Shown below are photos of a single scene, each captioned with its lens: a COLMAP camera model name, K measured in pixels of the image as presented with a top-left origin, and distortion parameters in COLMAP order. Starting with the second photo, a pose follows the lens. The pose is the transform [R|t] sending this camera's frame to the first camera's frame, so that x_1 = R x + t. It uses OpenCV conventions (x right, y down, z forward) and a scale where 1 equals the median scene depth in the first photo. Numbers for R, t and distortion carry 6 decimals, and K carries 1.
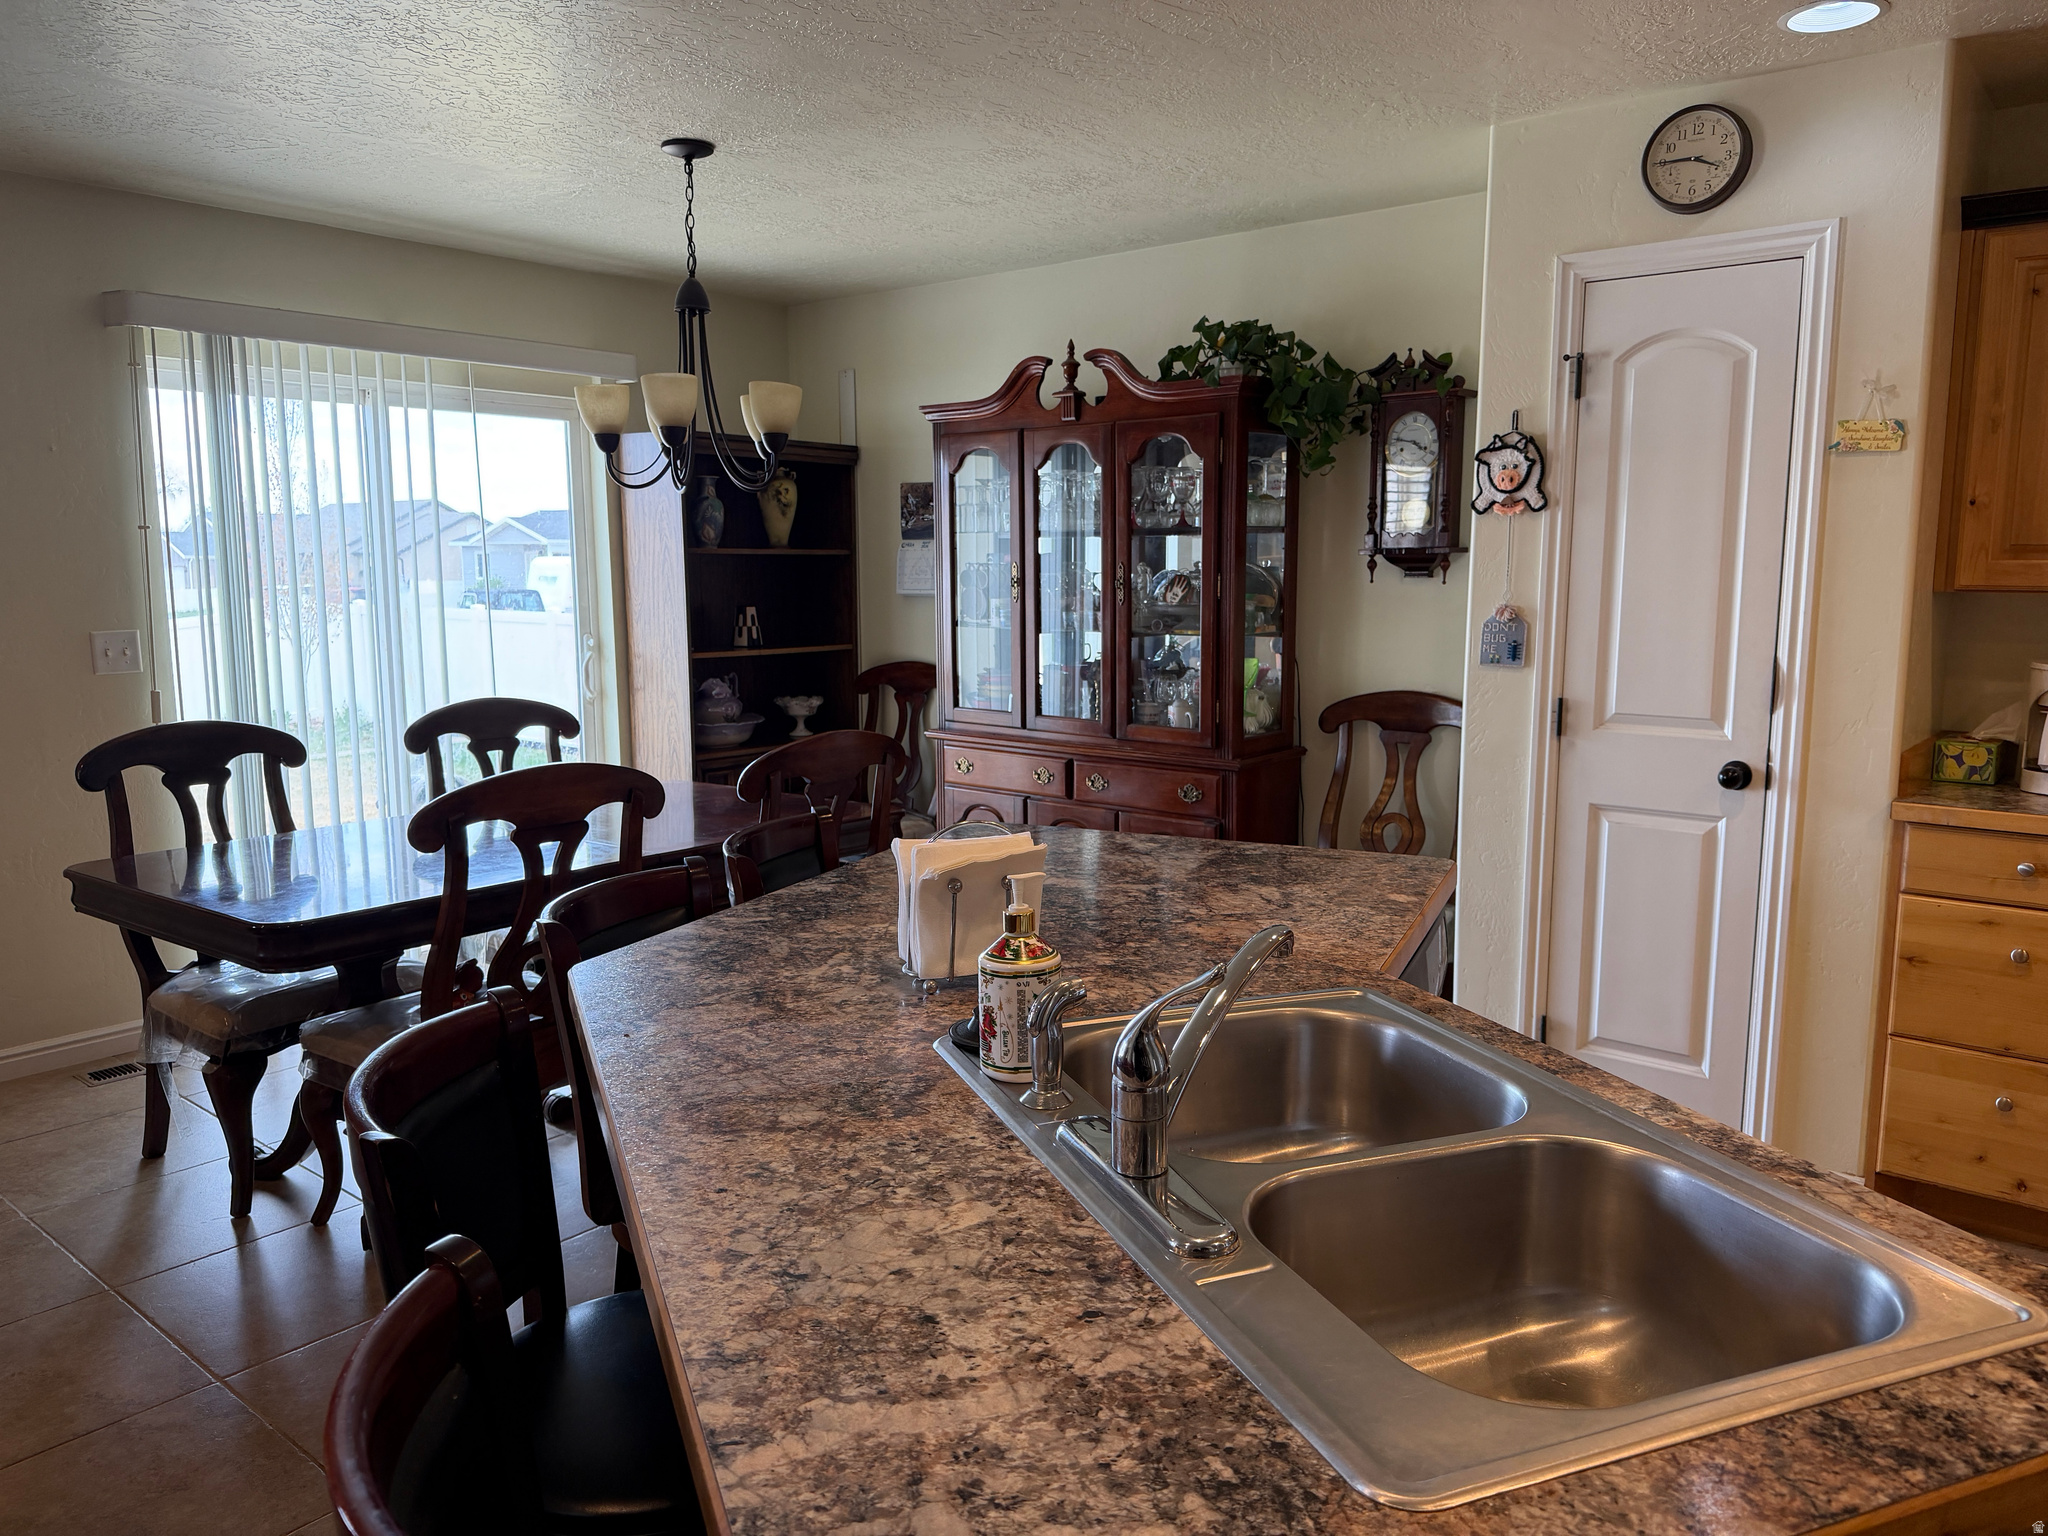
lens RADIAL K [[1438.4, 0, 1018.3], [0, 1438.4, 758.5], [0, 0, 1]] dist [0.060464, -0.077325]
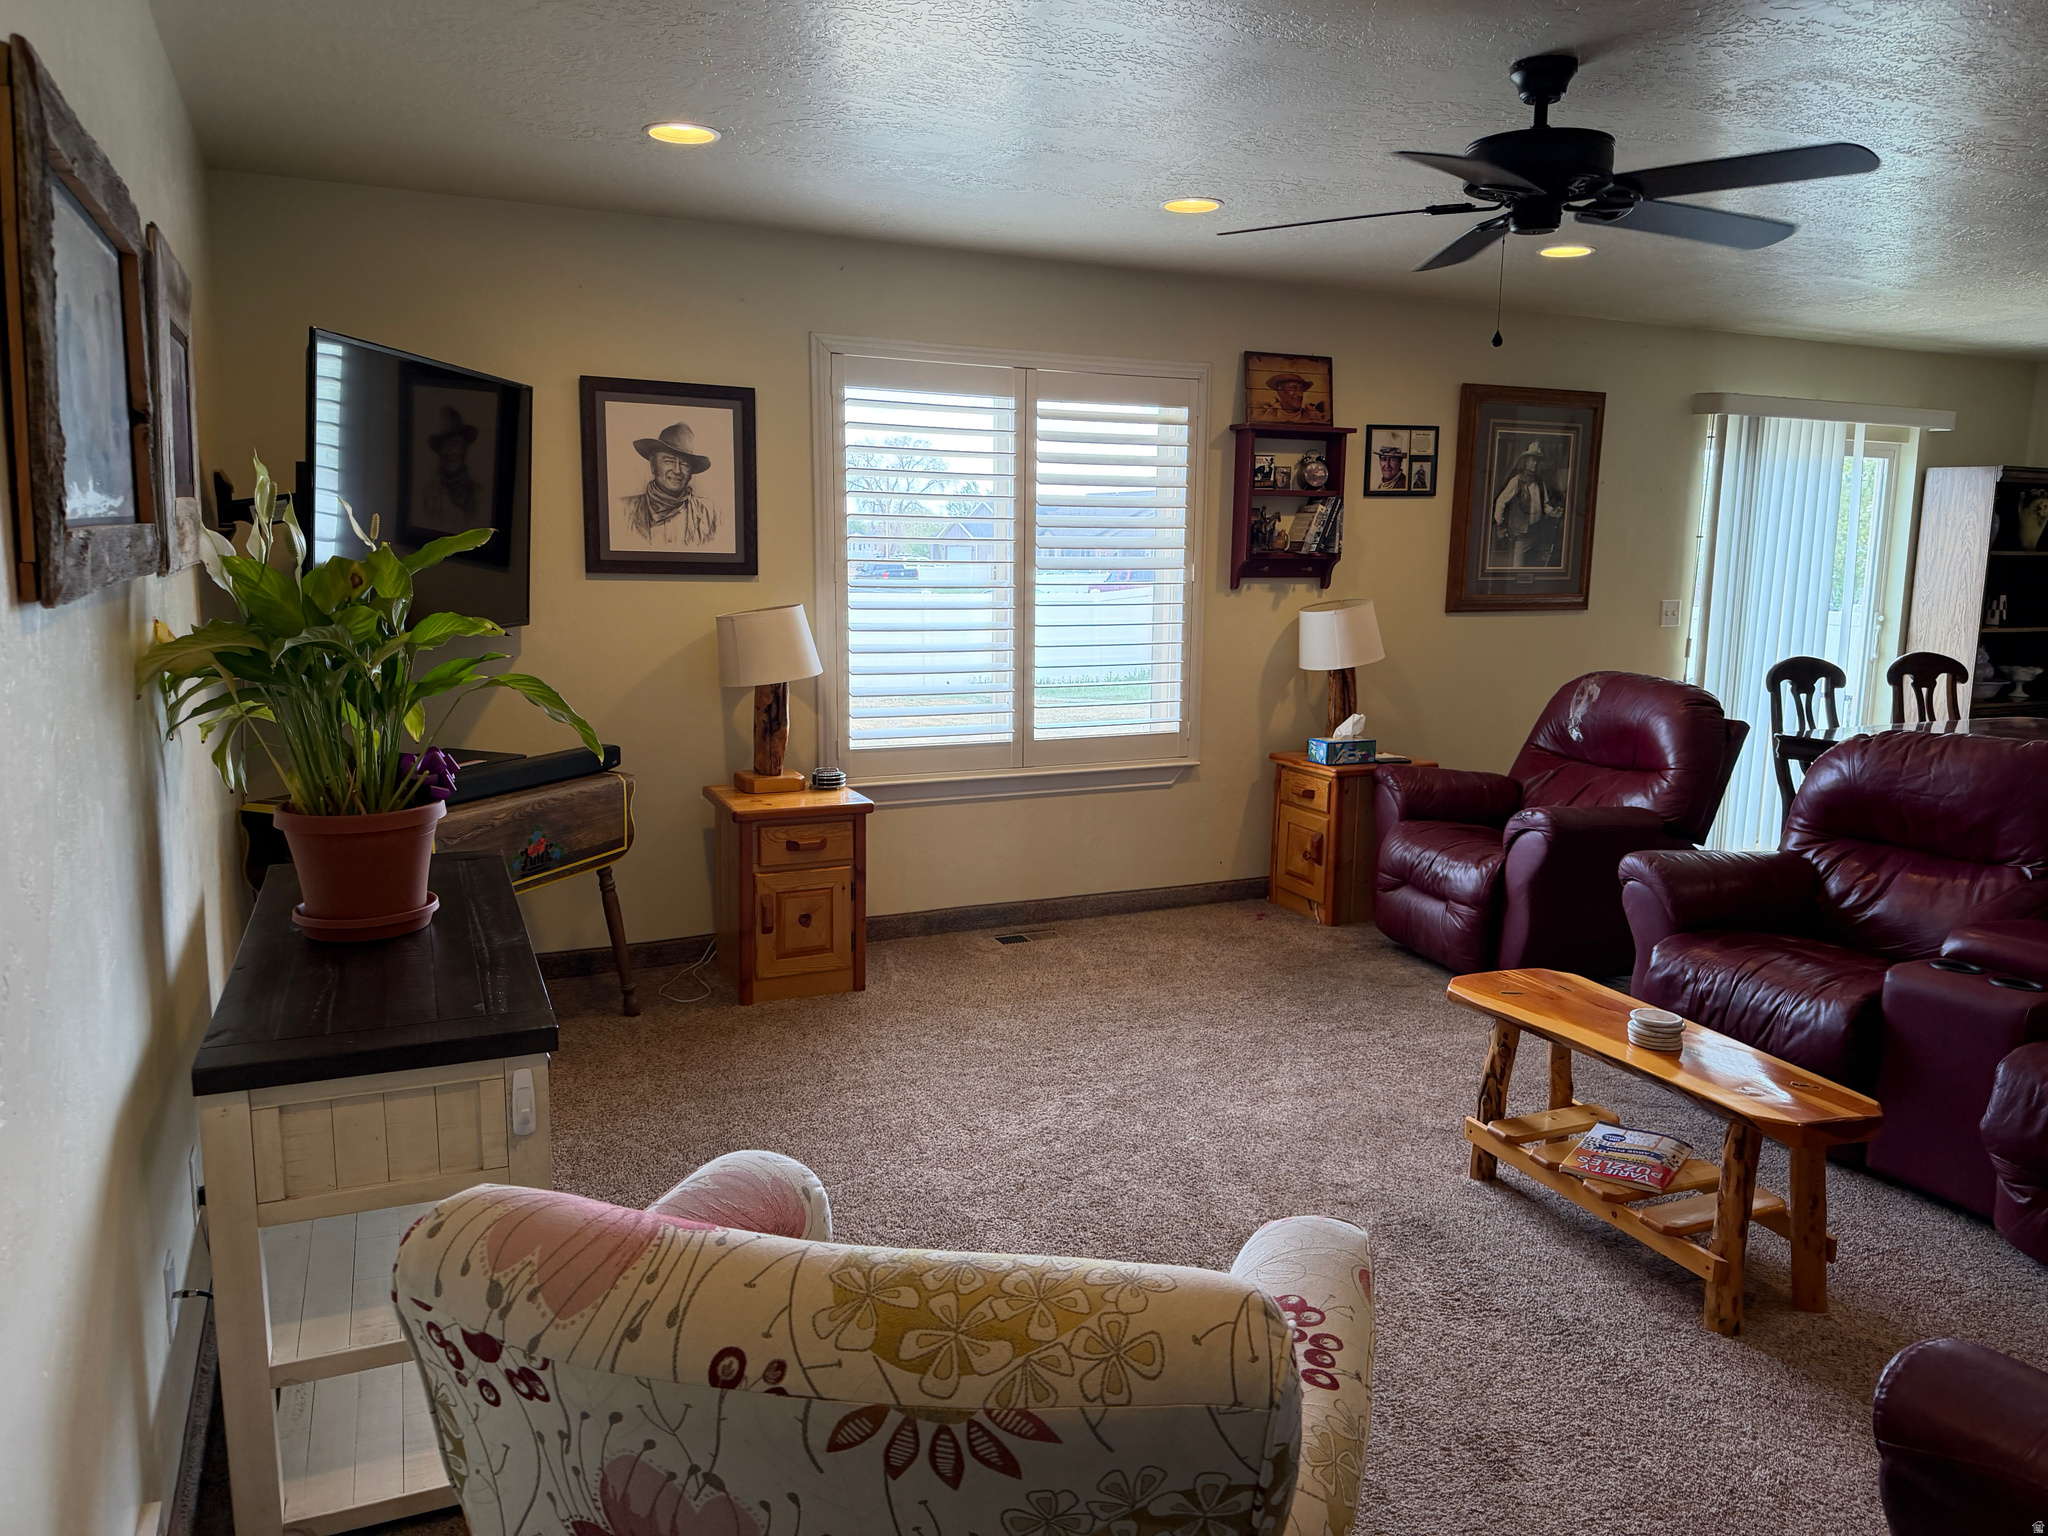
lens RADIAL K [[1438.4, 0, 1030.3], [0, 1438.4, 755.5], [0, 0, 1]] dist [0.060464, -0.077325]
pose [[0.905572, 0.076484, -0.417240, -0.682289], [-0.072342, 0.997047, 0.025757, 0.111908], [0.417978, 0.006859, 0.908431, -0.912817]]
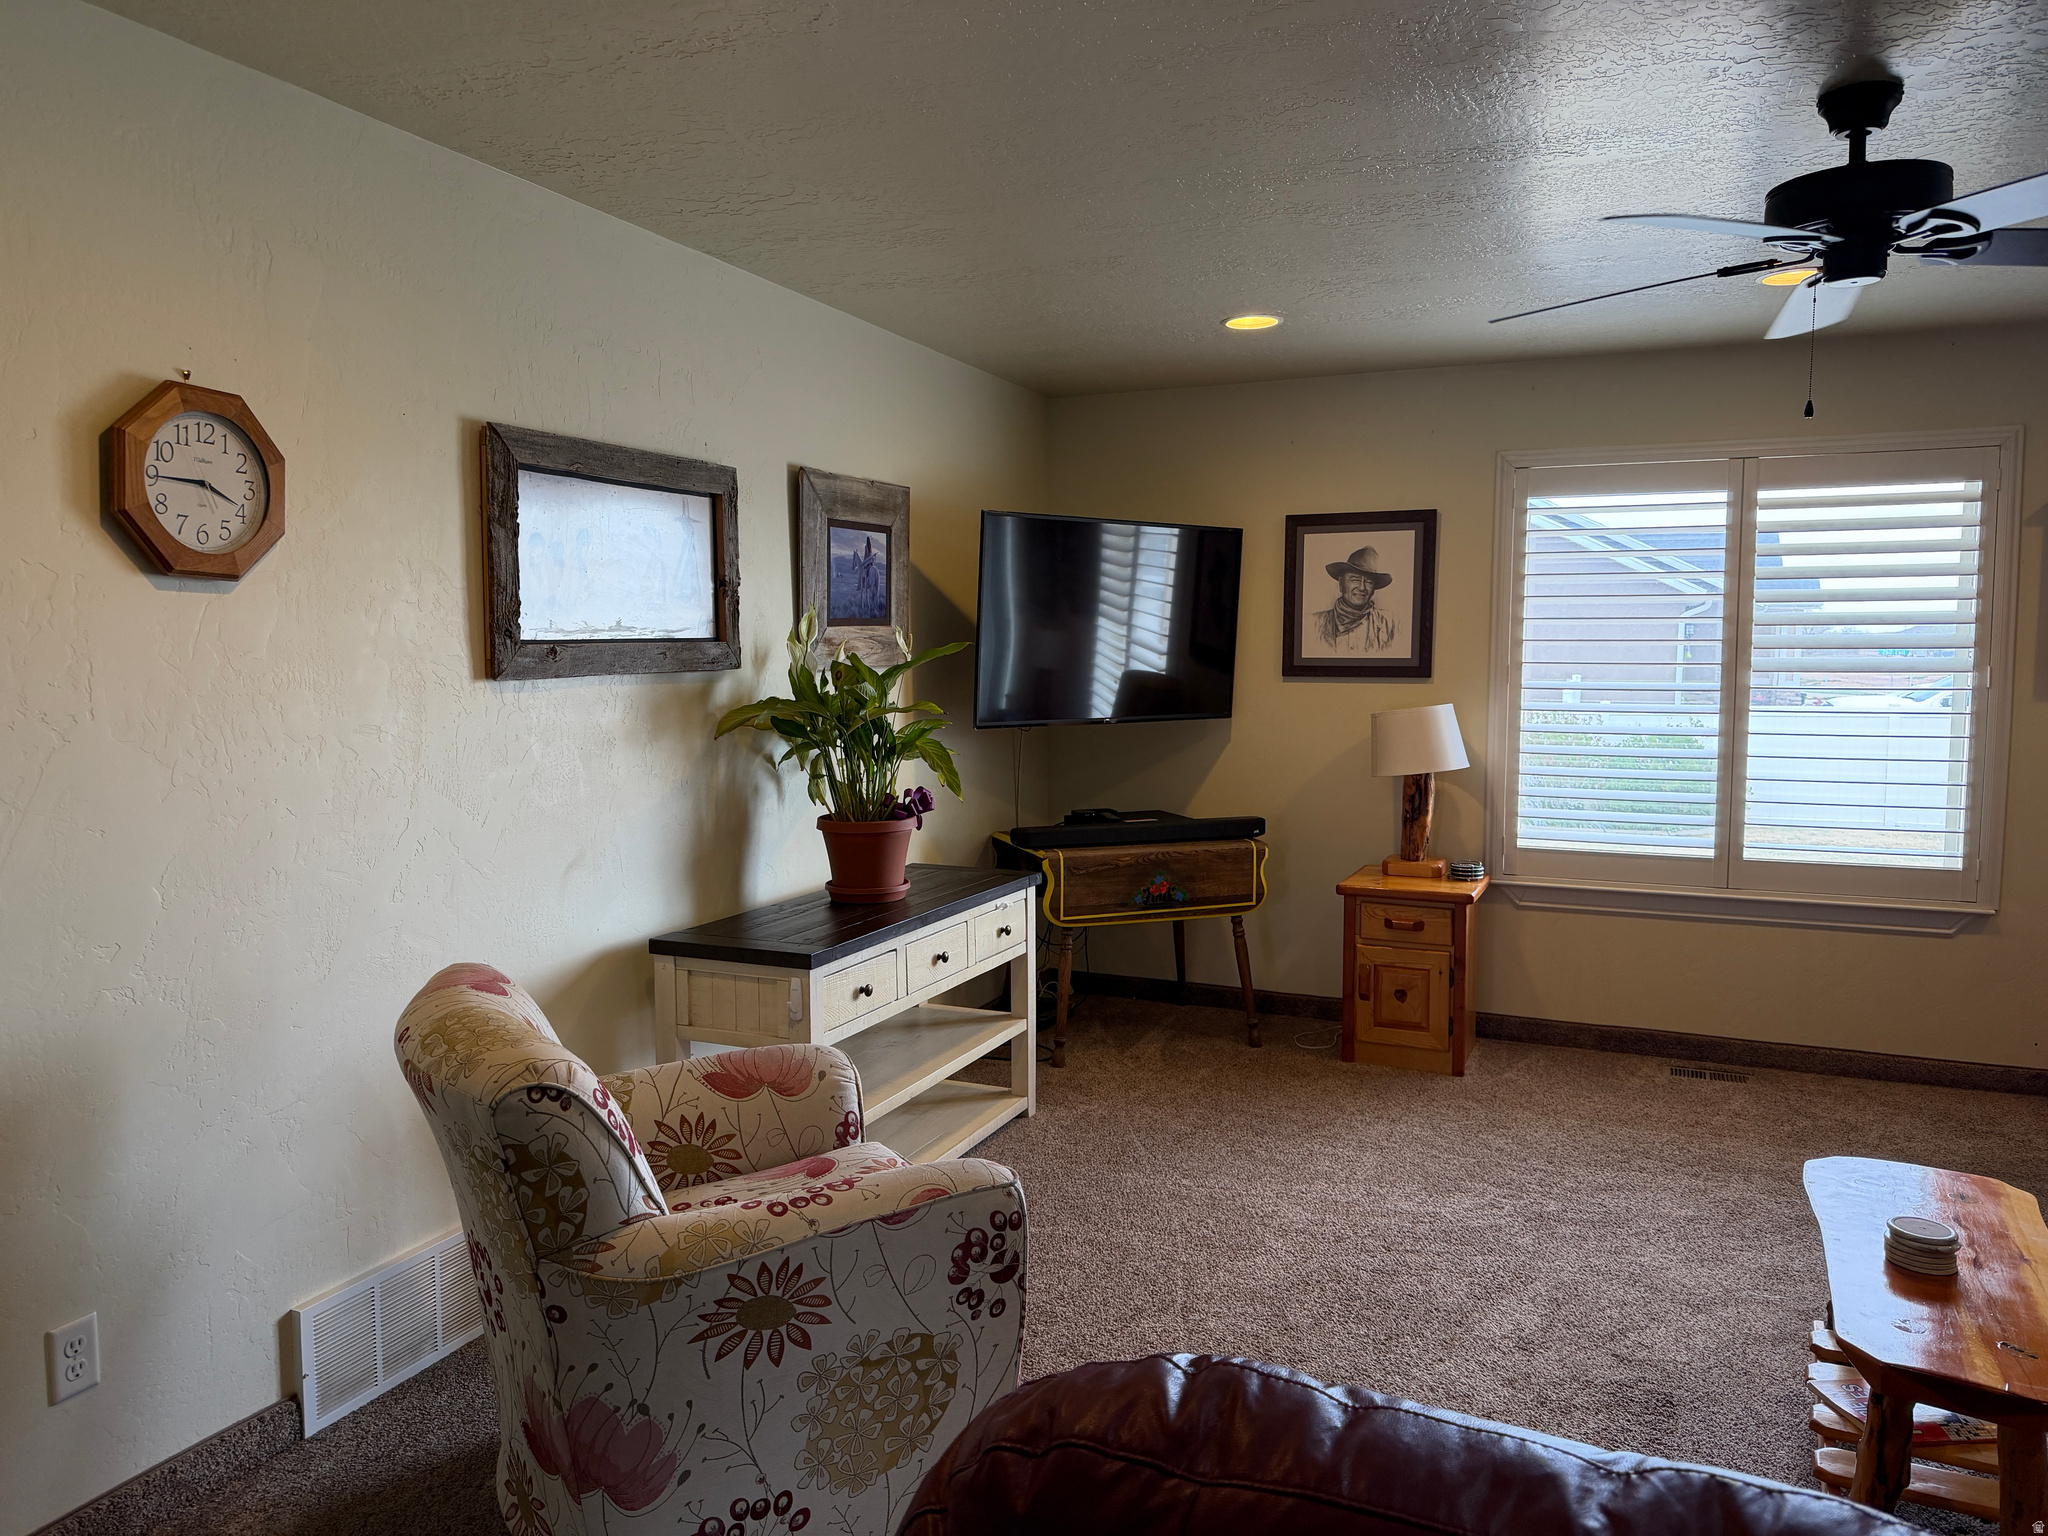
lens RADIAL K [[1438.4, 0, 1020.0], [0, 1438.4, 747.7], [0, 0, 1]] dist [0.060464, -0.077325]
pose [[0.262141, 0.067962, -0.962633, -0.176947], [-0.129873, 0.990927, 0.034593, 0.071085], [0.956250, 0.115952, 0.268589, -0.585109]]
